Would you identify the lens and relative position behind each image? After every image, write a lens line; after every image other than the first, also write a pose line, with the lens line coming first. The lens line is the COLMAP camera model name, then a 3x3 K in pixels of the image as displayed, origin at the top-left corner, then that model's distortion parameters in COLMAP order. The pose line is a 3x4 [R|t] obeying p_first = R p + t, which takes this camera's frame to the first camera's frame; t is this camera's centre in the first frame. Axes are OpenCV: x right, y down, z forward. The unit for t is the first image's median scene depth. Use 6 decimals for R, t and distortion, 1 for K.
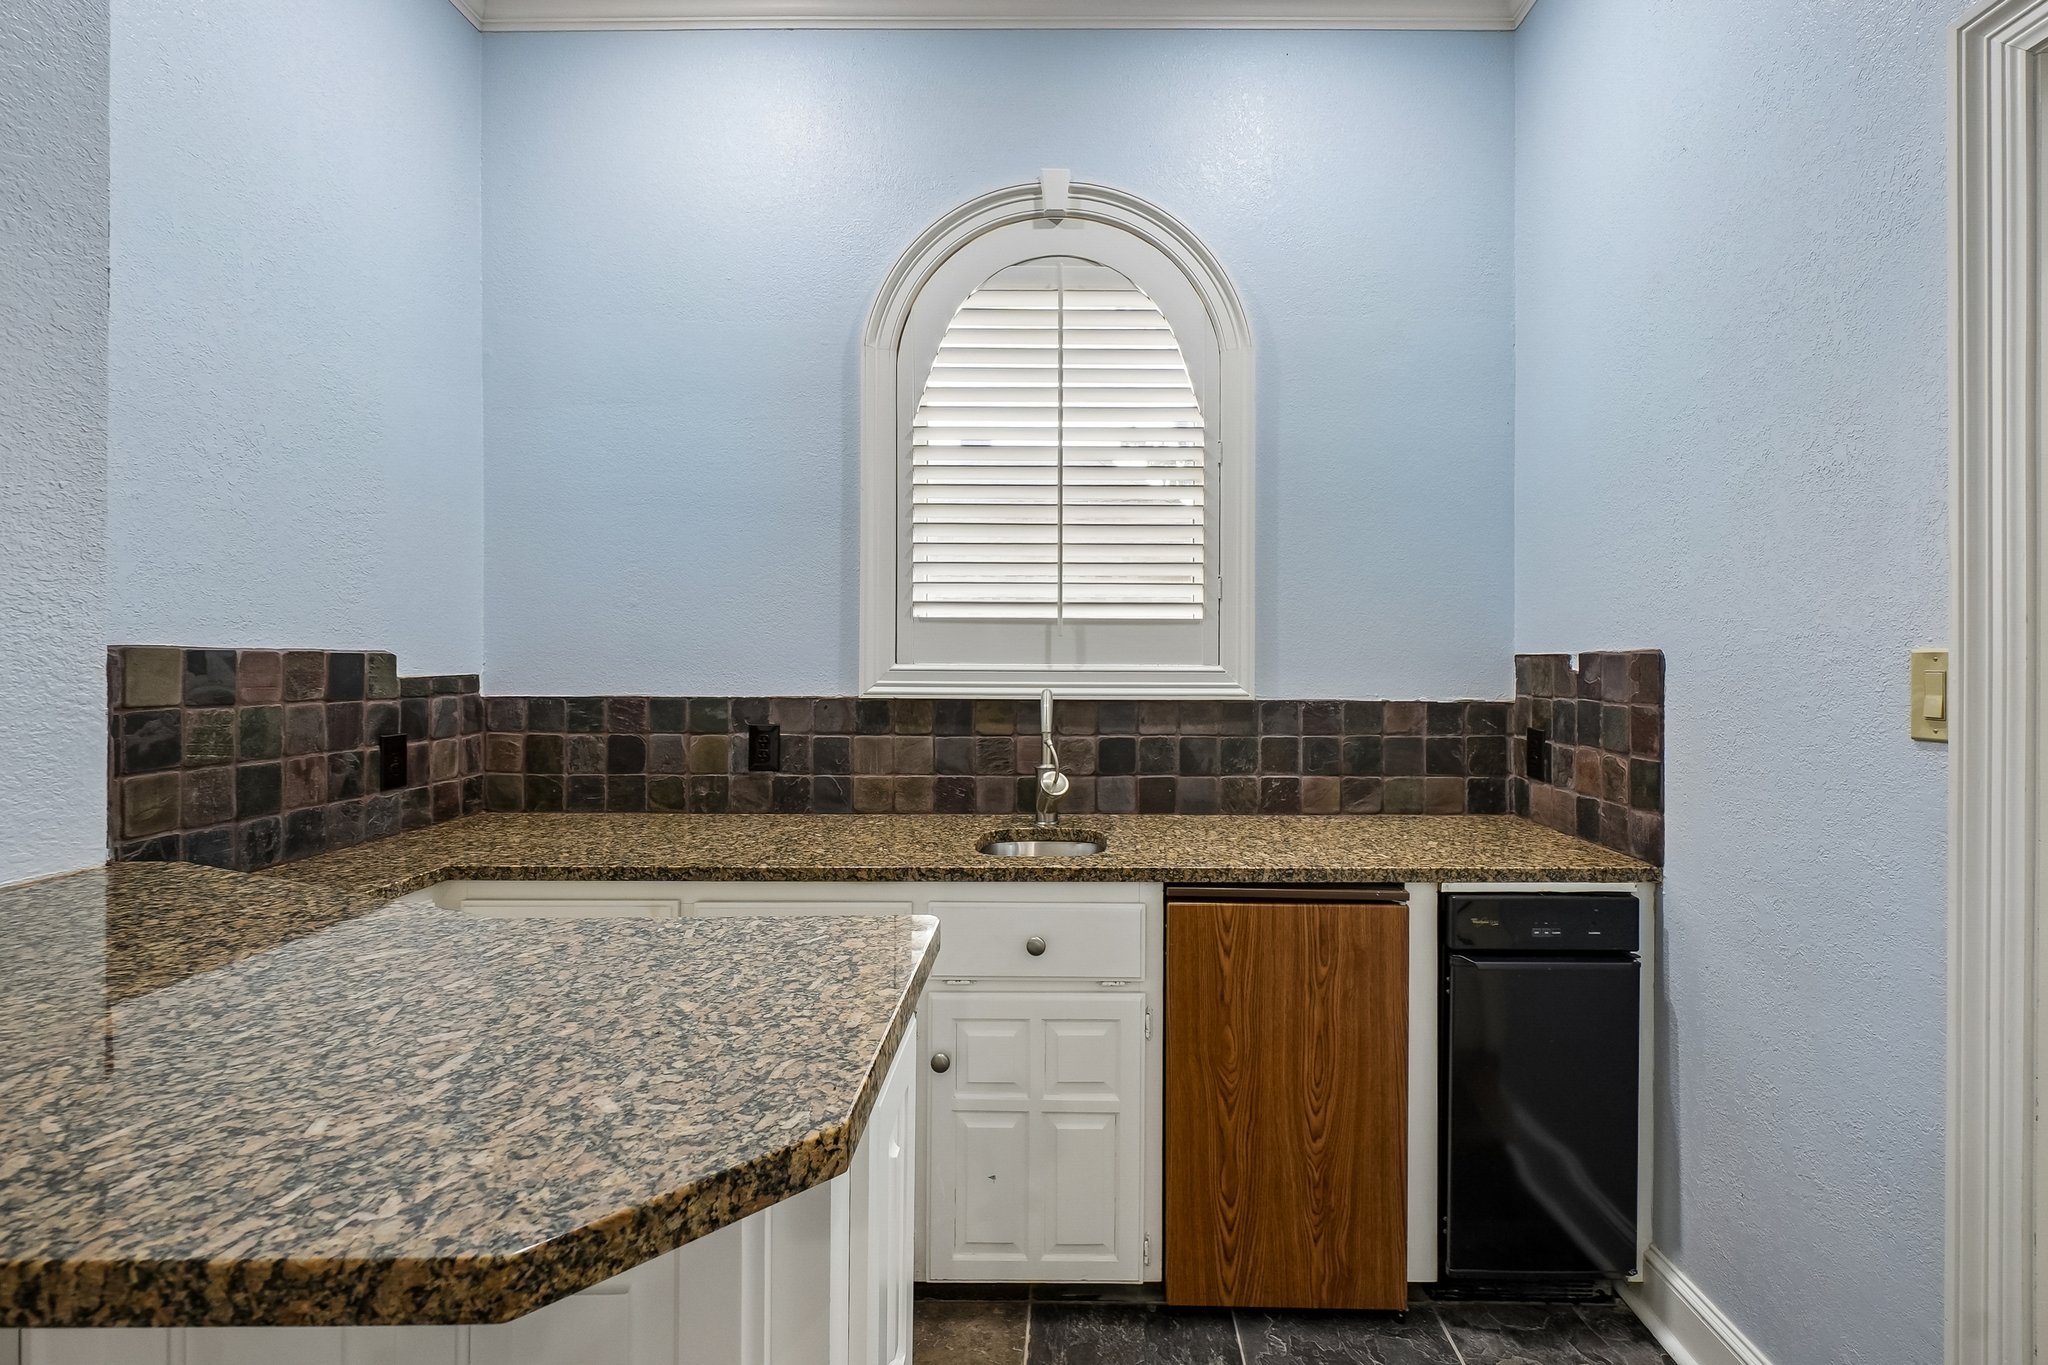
lens RADIAL K [[896.3, 0, 1024.3], [0, 896.3, 681.5], [0, 0, 1]] dist [-0.000483, -0.000058]
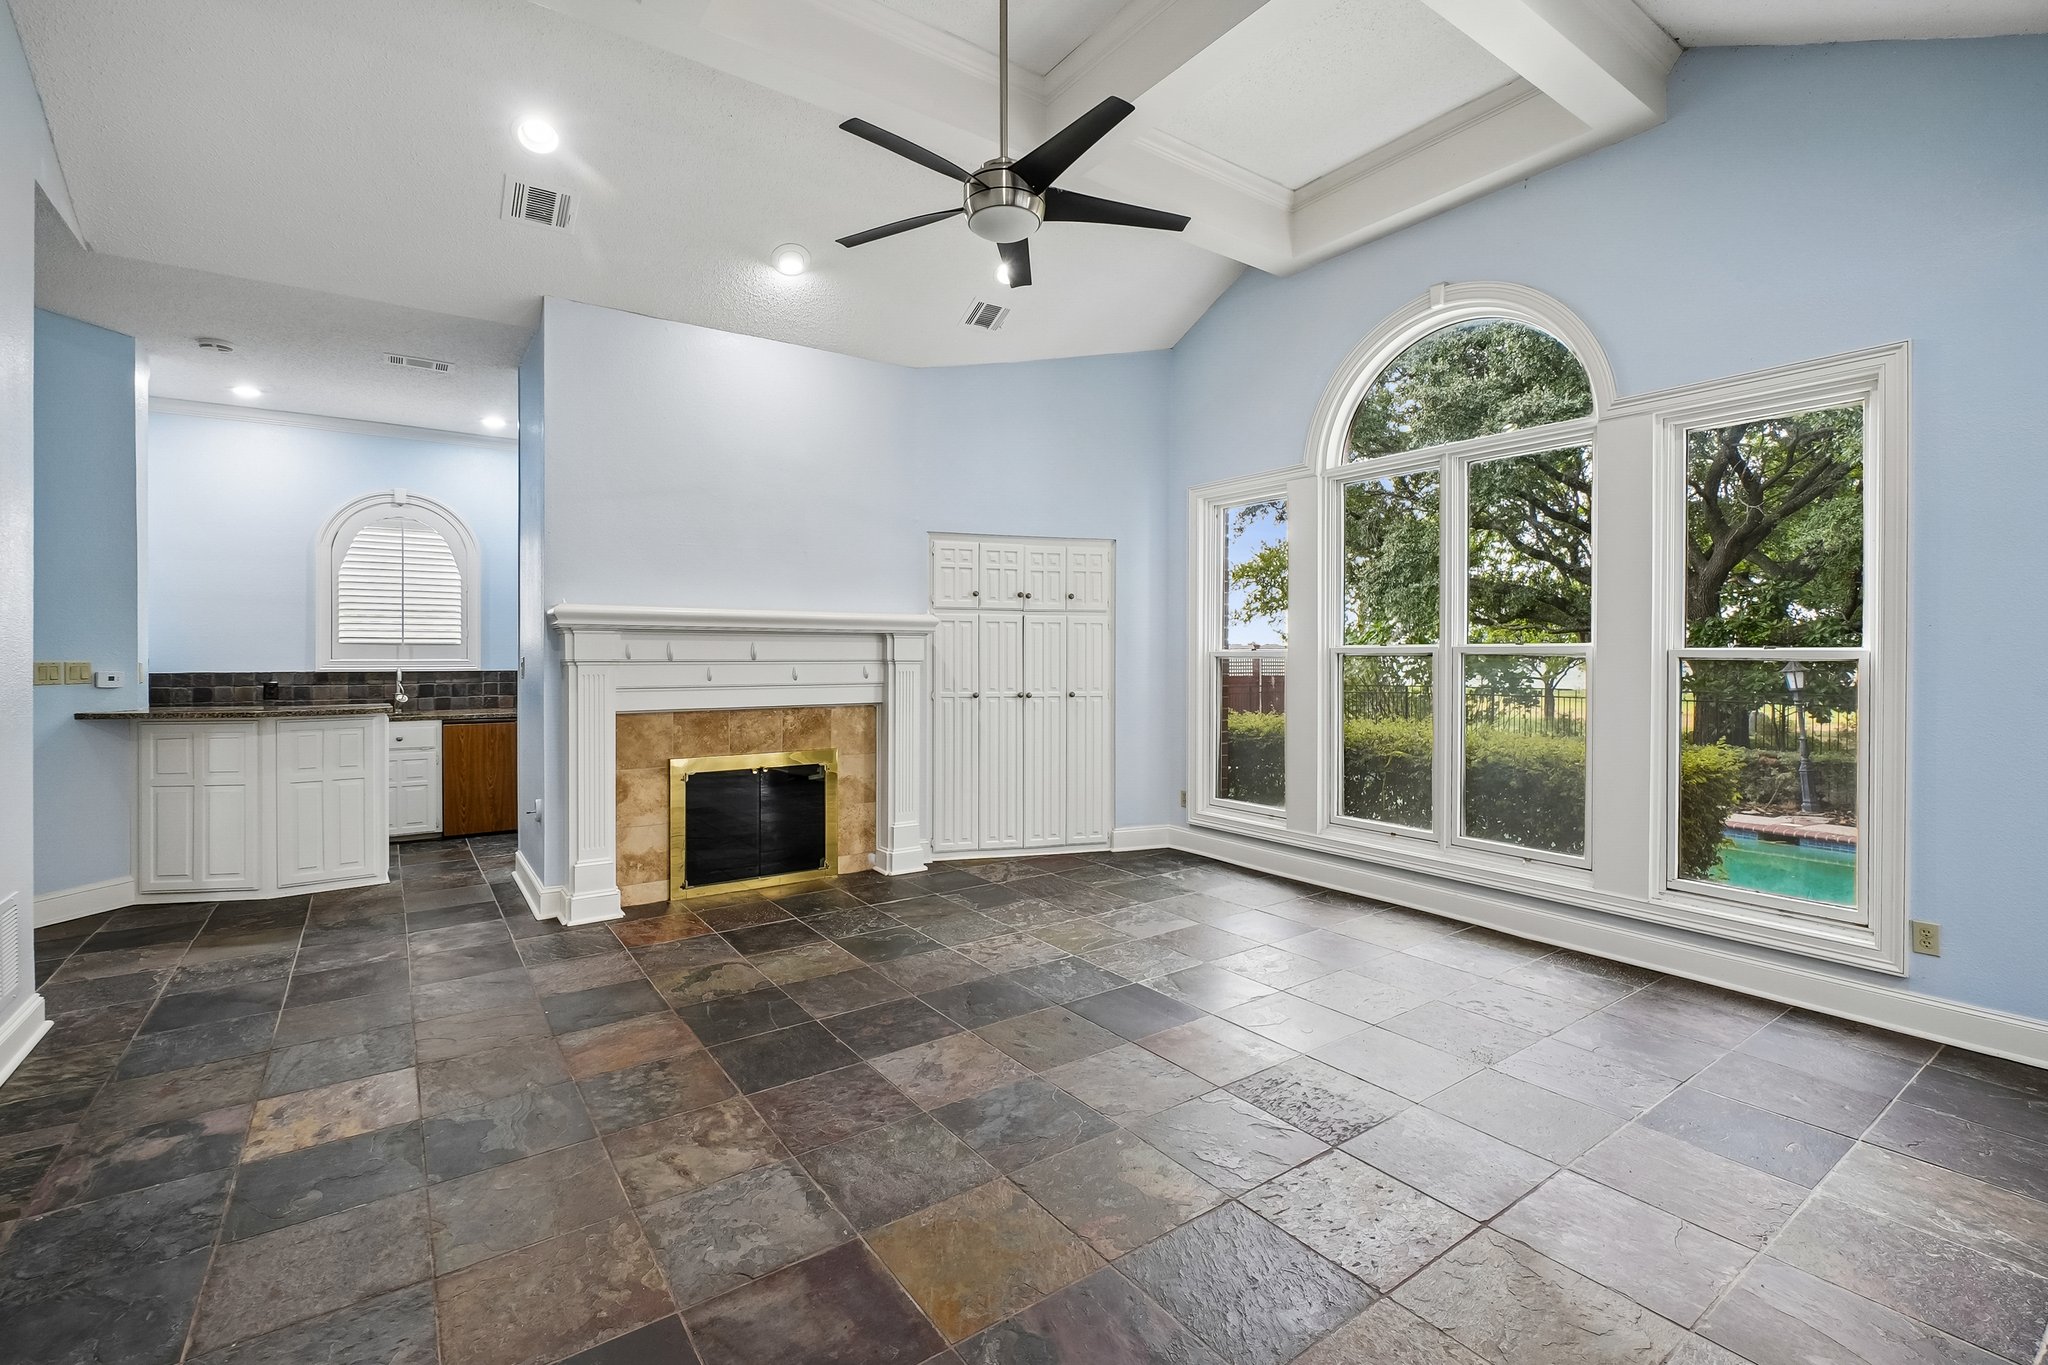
lens RADIAL K [[896.3, 0, 1019.0], [0, 896.3, 654.0], [0, 0, 1]] dist [-0.000483, -0.000058]
pose [[0.767608, -0.005136, 0.640899, -0.293265], [0.001971, 0.999982, 0.005654, -0.049067], [-0.640917, -0.003077, 0.767604, -2.550290]]
